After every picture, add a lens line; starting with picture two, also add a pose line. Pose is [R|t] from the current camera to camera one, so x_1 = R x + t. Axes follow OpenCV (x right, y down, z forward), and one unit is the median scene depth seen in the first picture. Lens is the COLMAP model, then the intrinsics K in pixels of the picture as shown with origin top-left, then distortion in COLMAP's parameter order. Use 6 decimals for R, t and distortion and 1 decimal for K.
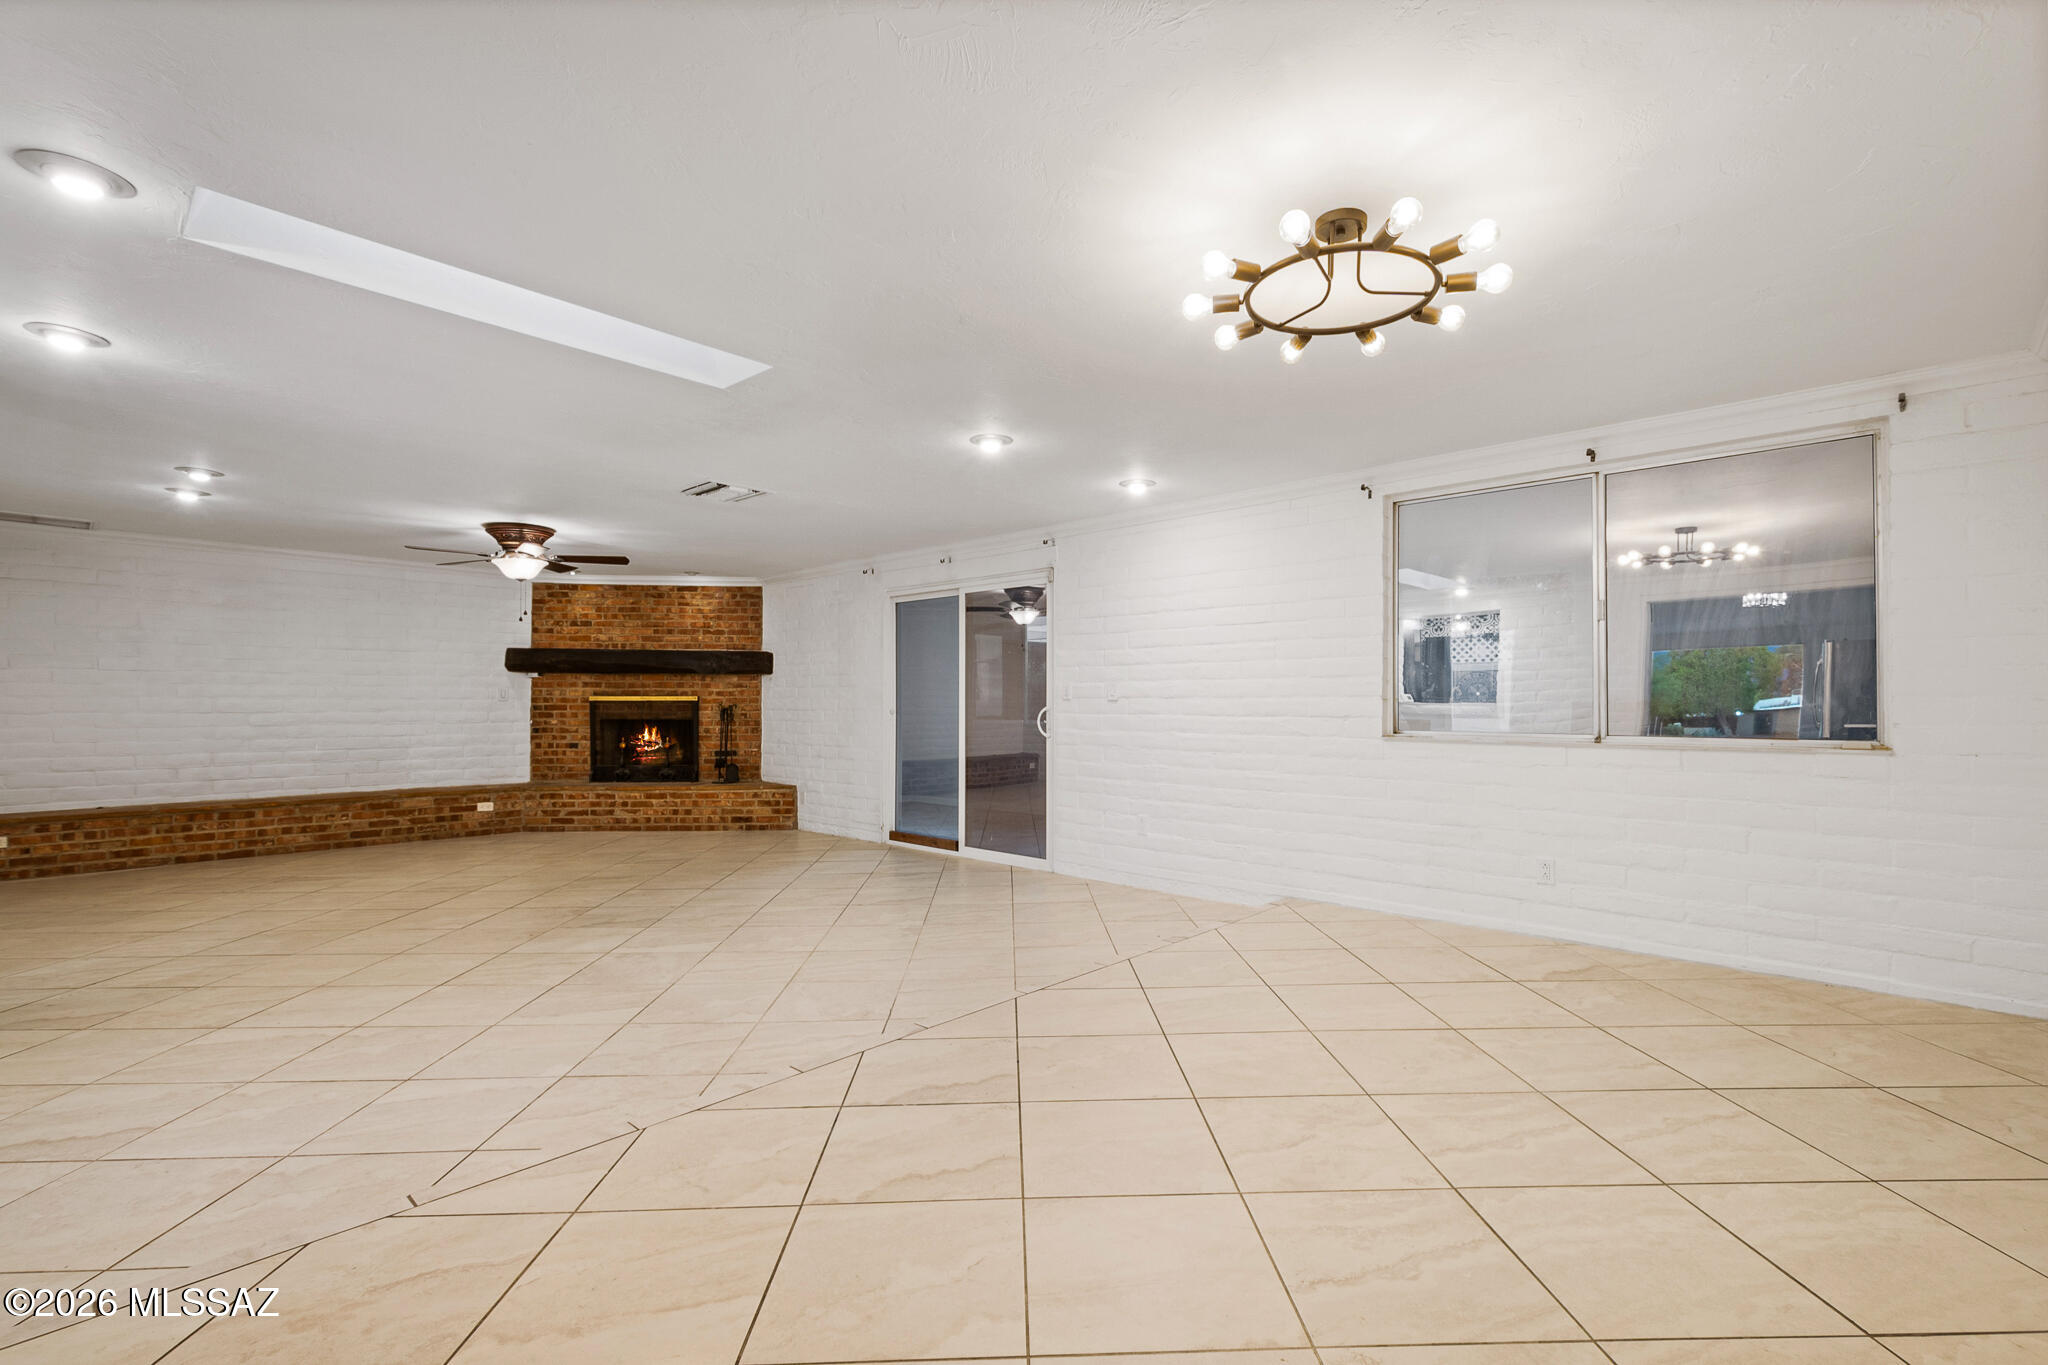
lens RADIAL K [[922.6, 0, 1051.7], [0, 922.6, 688.0], [0, 0, 1]] dist [0.010259, -0.000624]
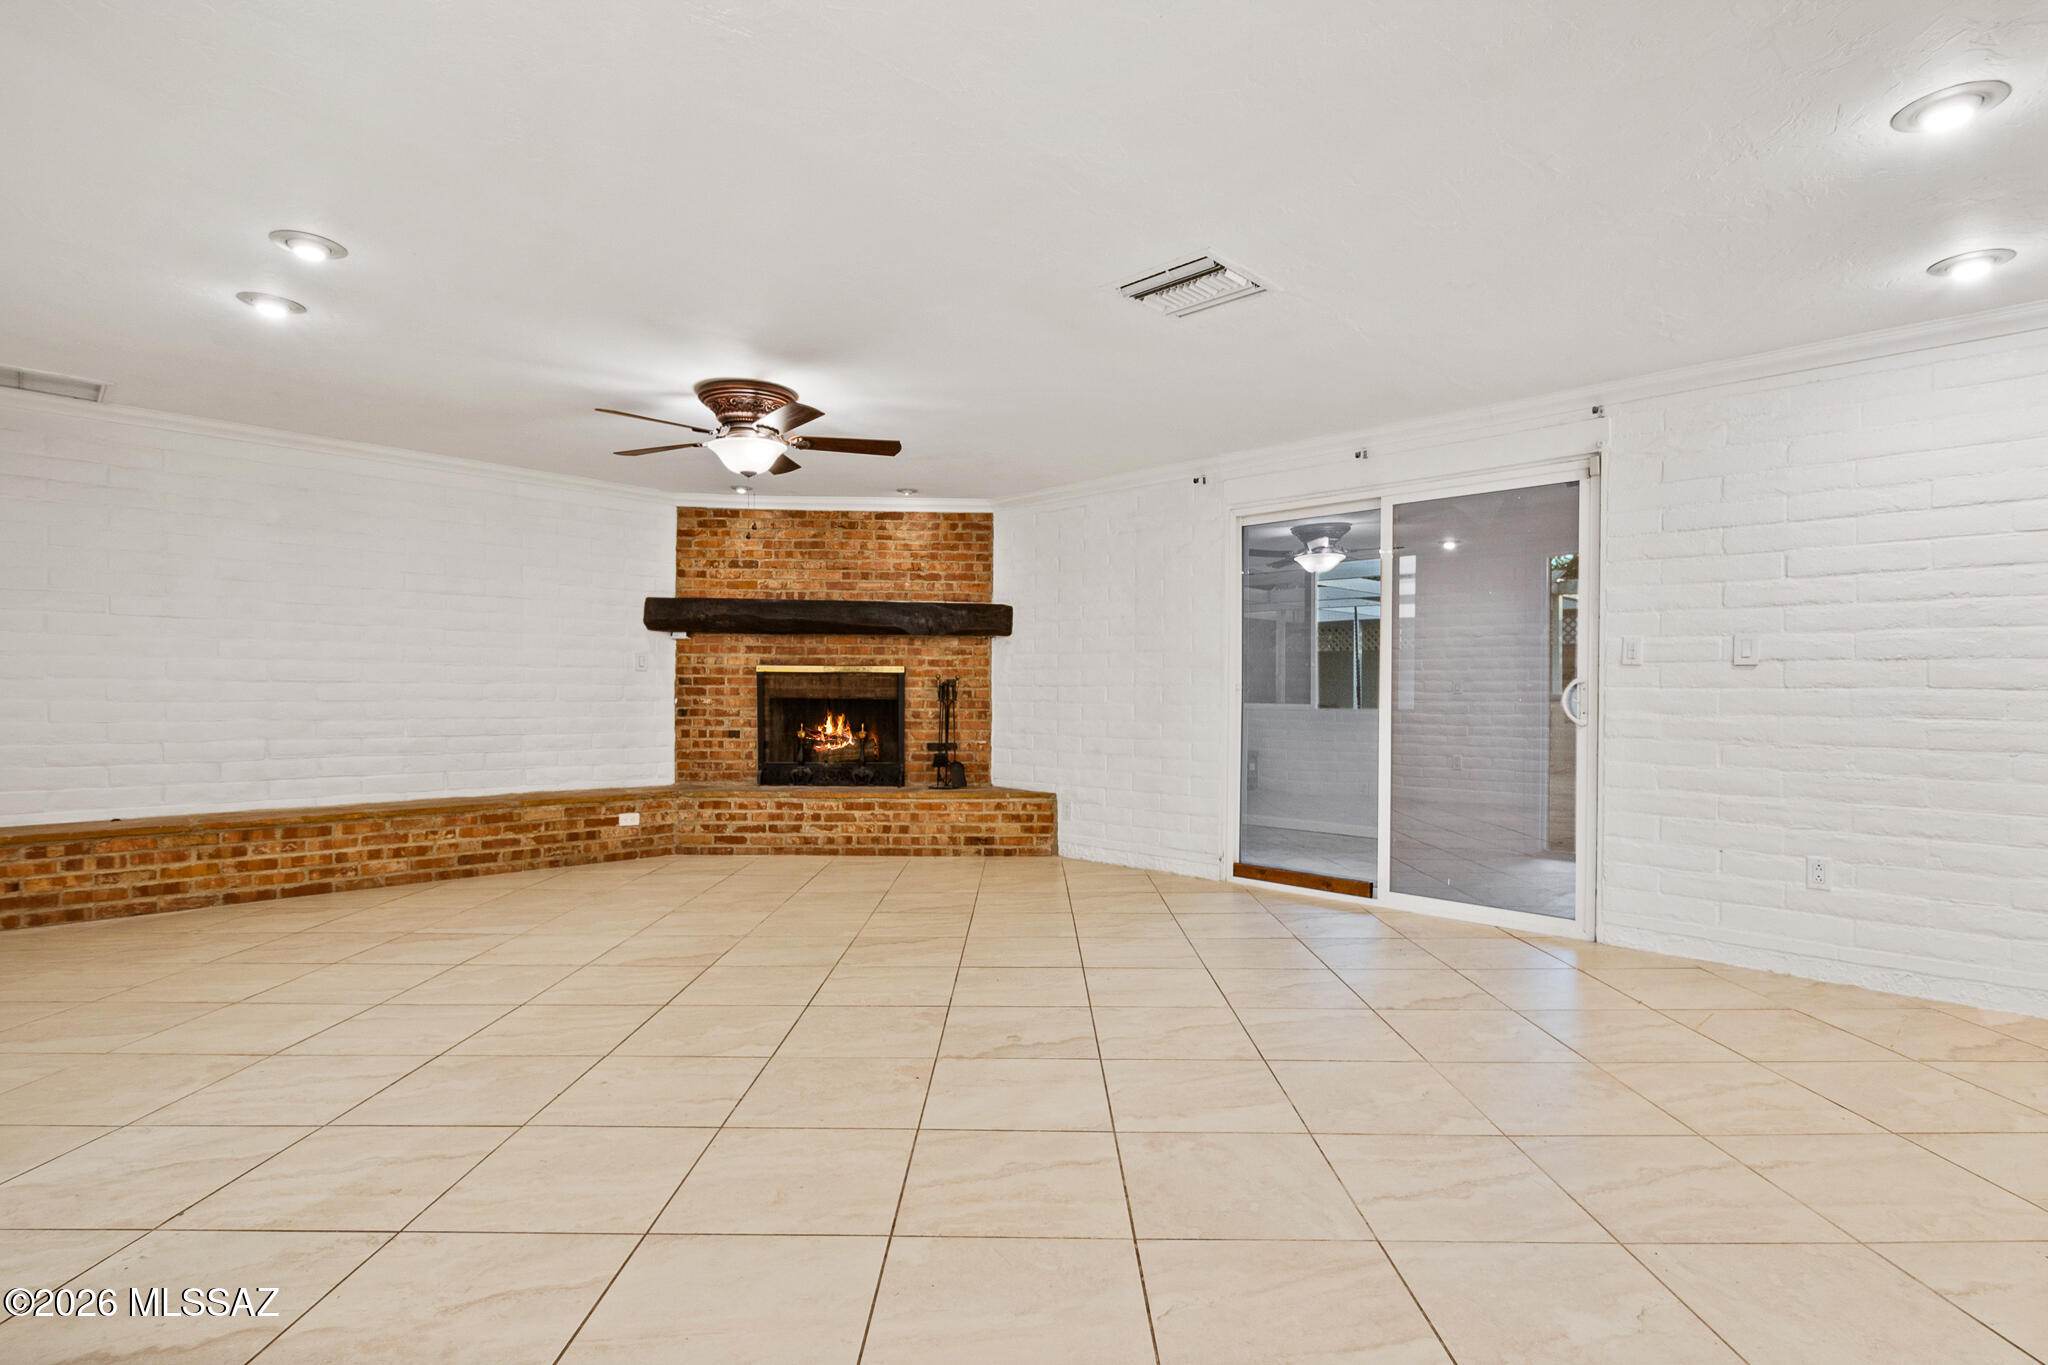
lens RADIAL K [[1013.7, 0, 1040.3], [0, 1013.7, 694.4], [0, 0, 1]] dist [0.012221, -0.004742]
pose [[0.999423, 0.006411, -0.033365, -0.263762], [-0.005844, 0.999837, 0.017071, 0.017251], [0.033469, -0.016866, 0.999297, 0.230022]]
